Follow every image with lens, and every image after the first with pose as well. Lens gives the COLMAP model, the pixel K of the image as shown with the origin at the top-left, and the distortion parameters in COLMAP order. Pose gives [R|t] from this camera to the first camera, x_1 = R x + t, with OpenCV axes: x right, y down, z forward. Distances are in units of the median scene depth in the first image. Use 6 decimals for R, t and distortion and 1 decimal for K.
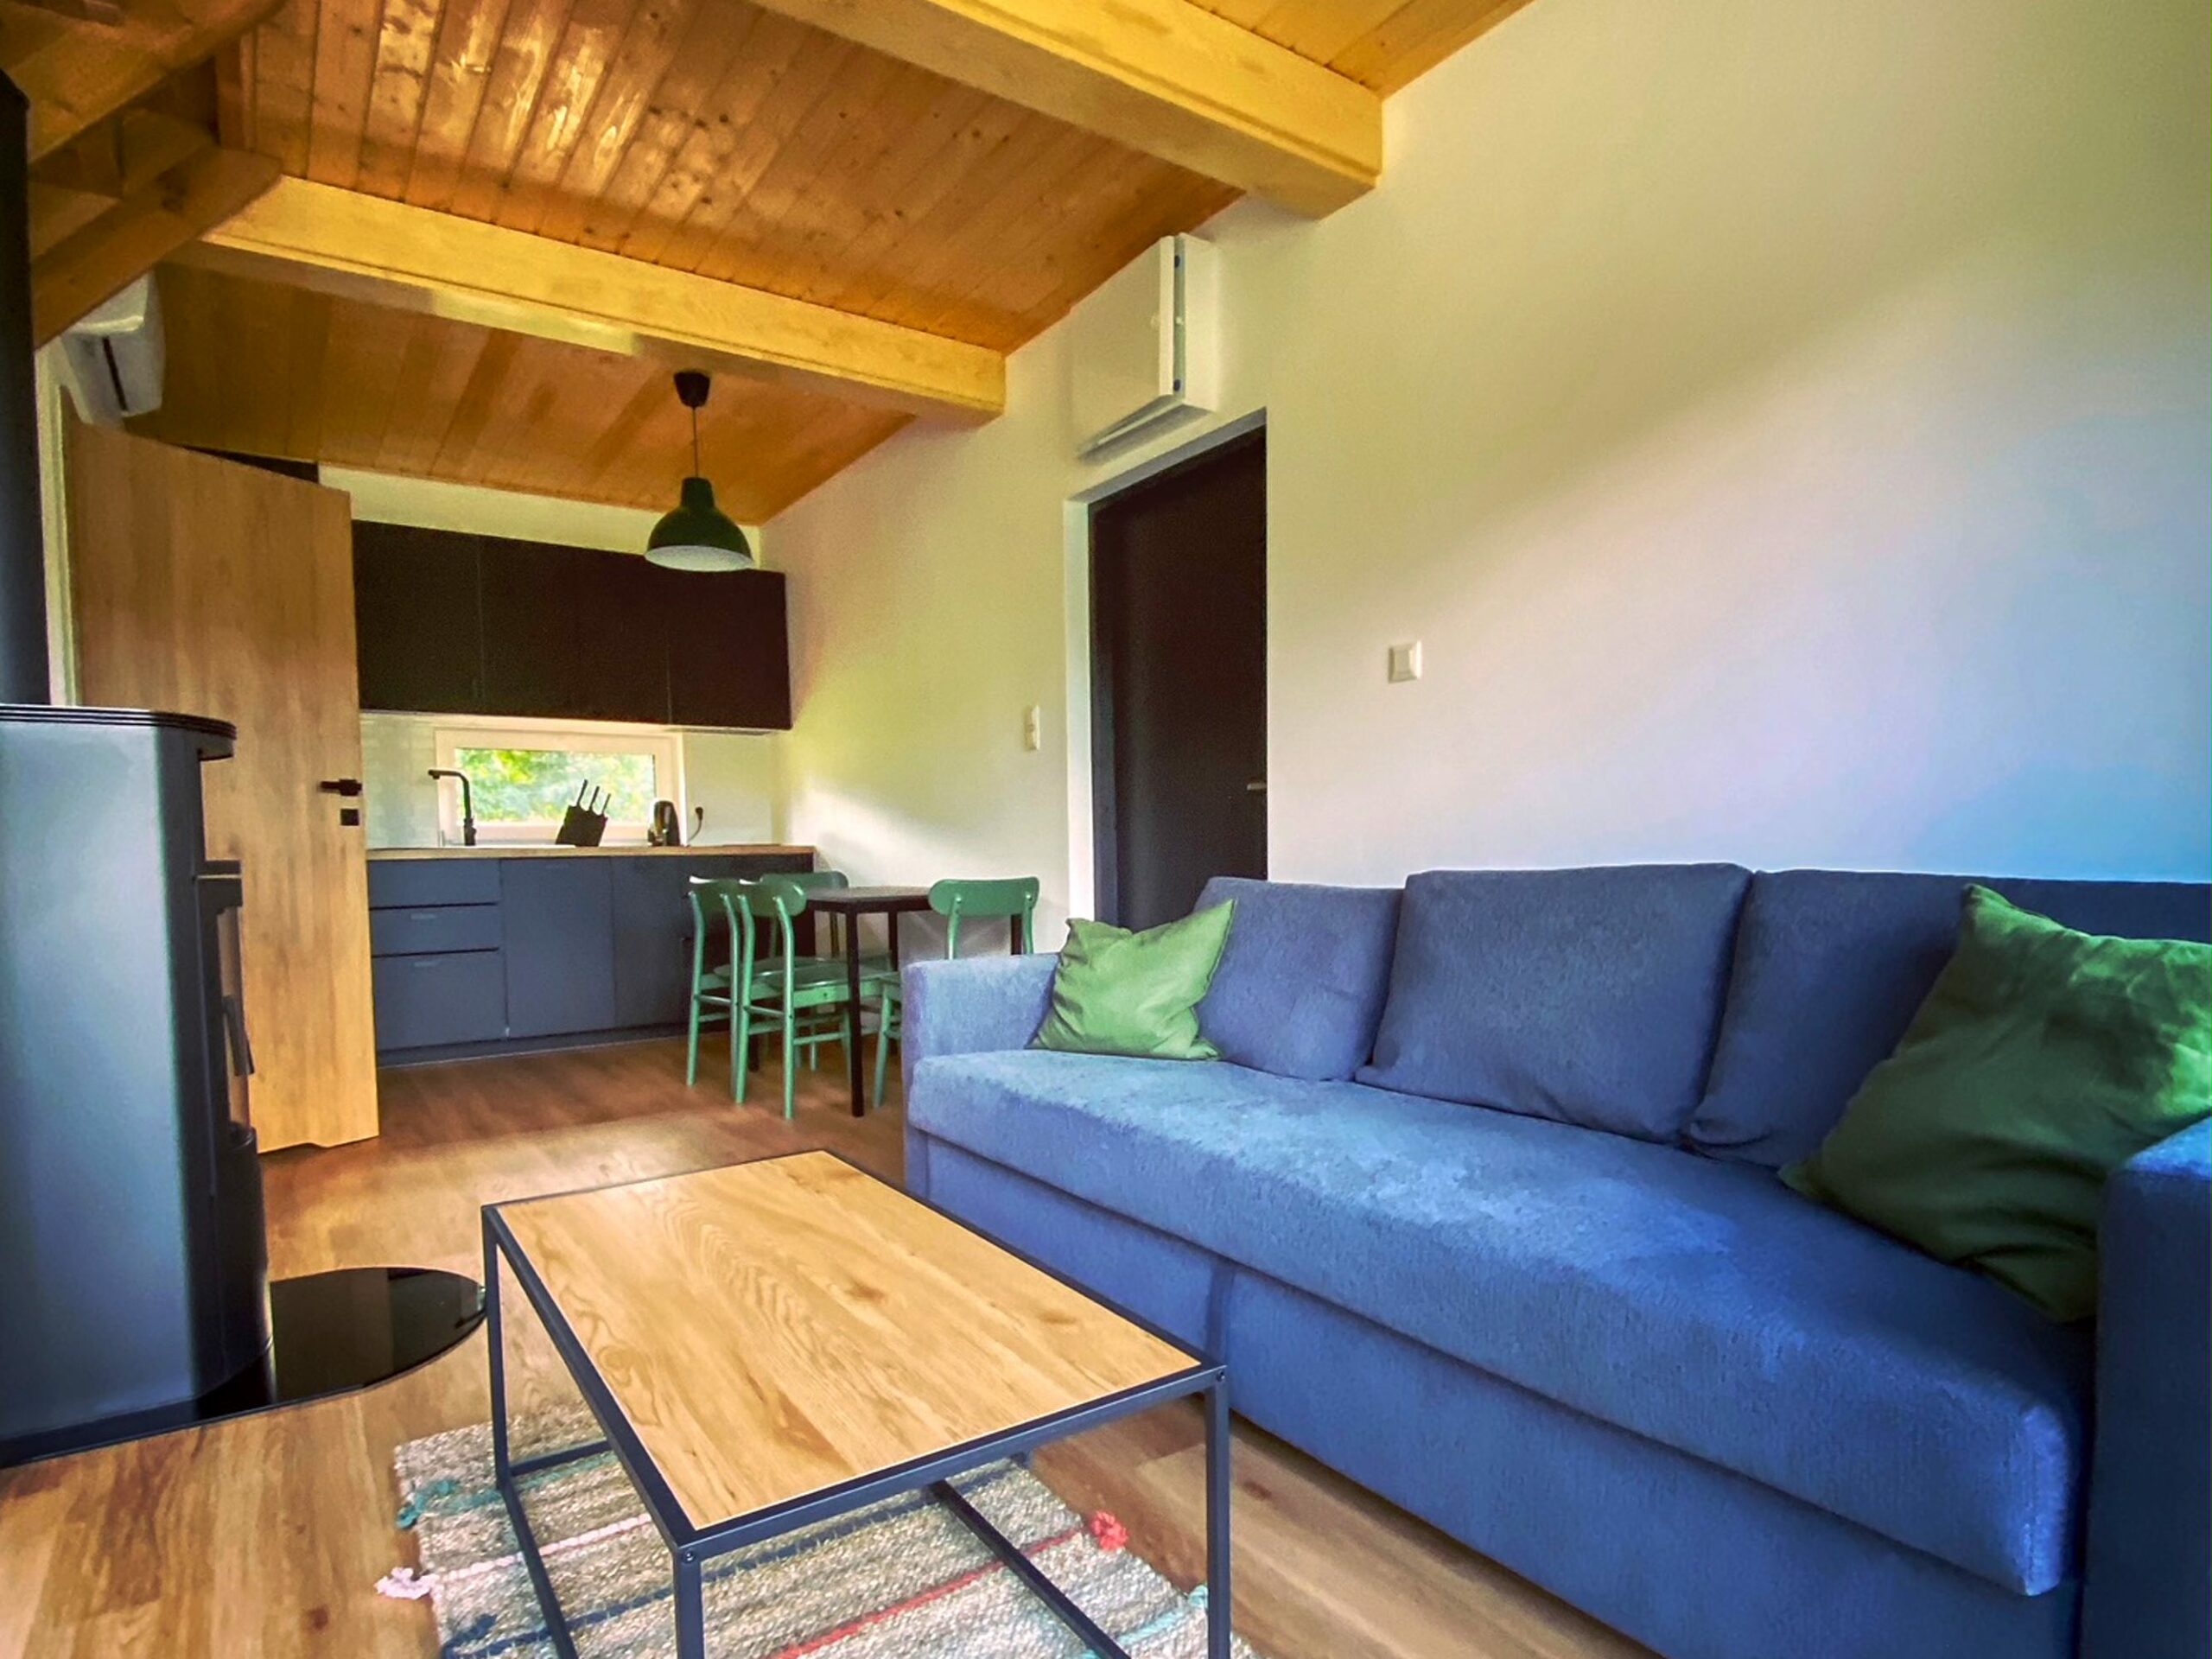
lens RADIAL K [[1182.7, 0, 1100.5], [0, 1182.7, 834.4], [0, 0, 1]] dist [-0.003537, -0.001716]
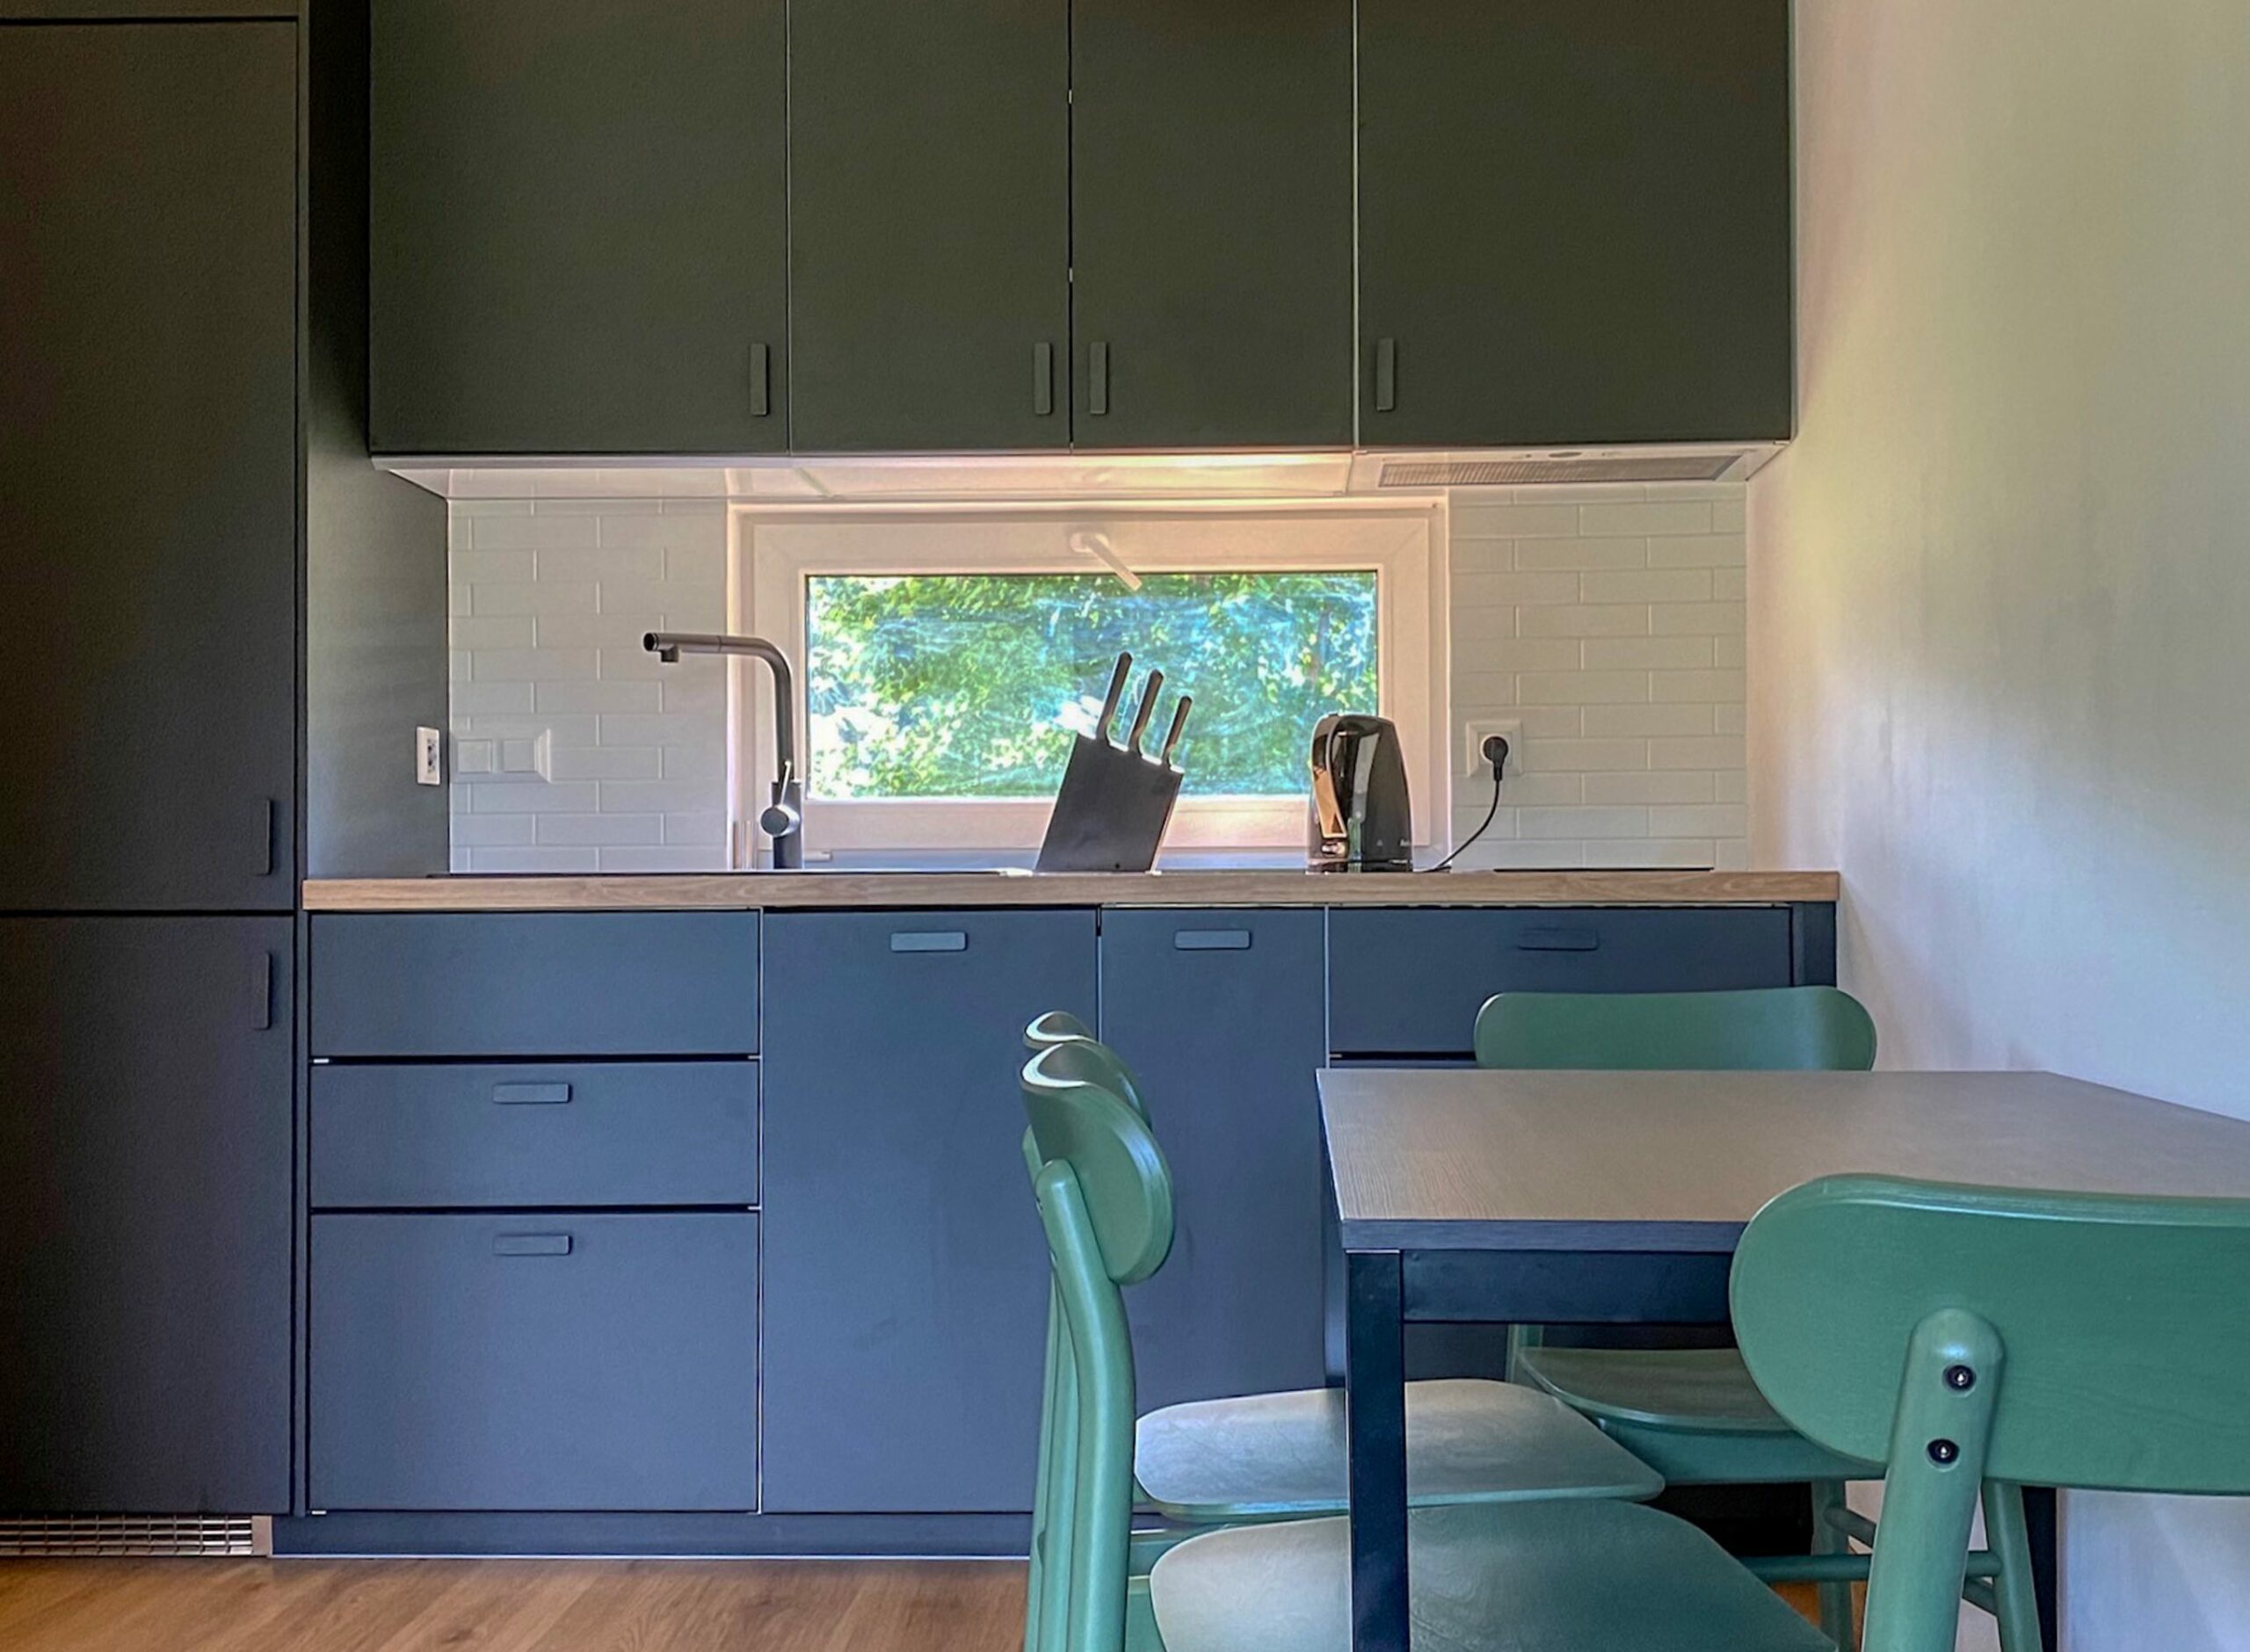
lens RADIAL K [[2751.8, 0, 1121.8], [0, 2751.8, 816.6], [0, 0, 1]] dist [-0.010309, 0.000000]
pose [[0.797585, -0.005914, -0.603178, -0.009289], [0.002656, 0.999977, -0.006293, 0.000655], [0.603201, 0.003417, 0.797582, 0.436823]]
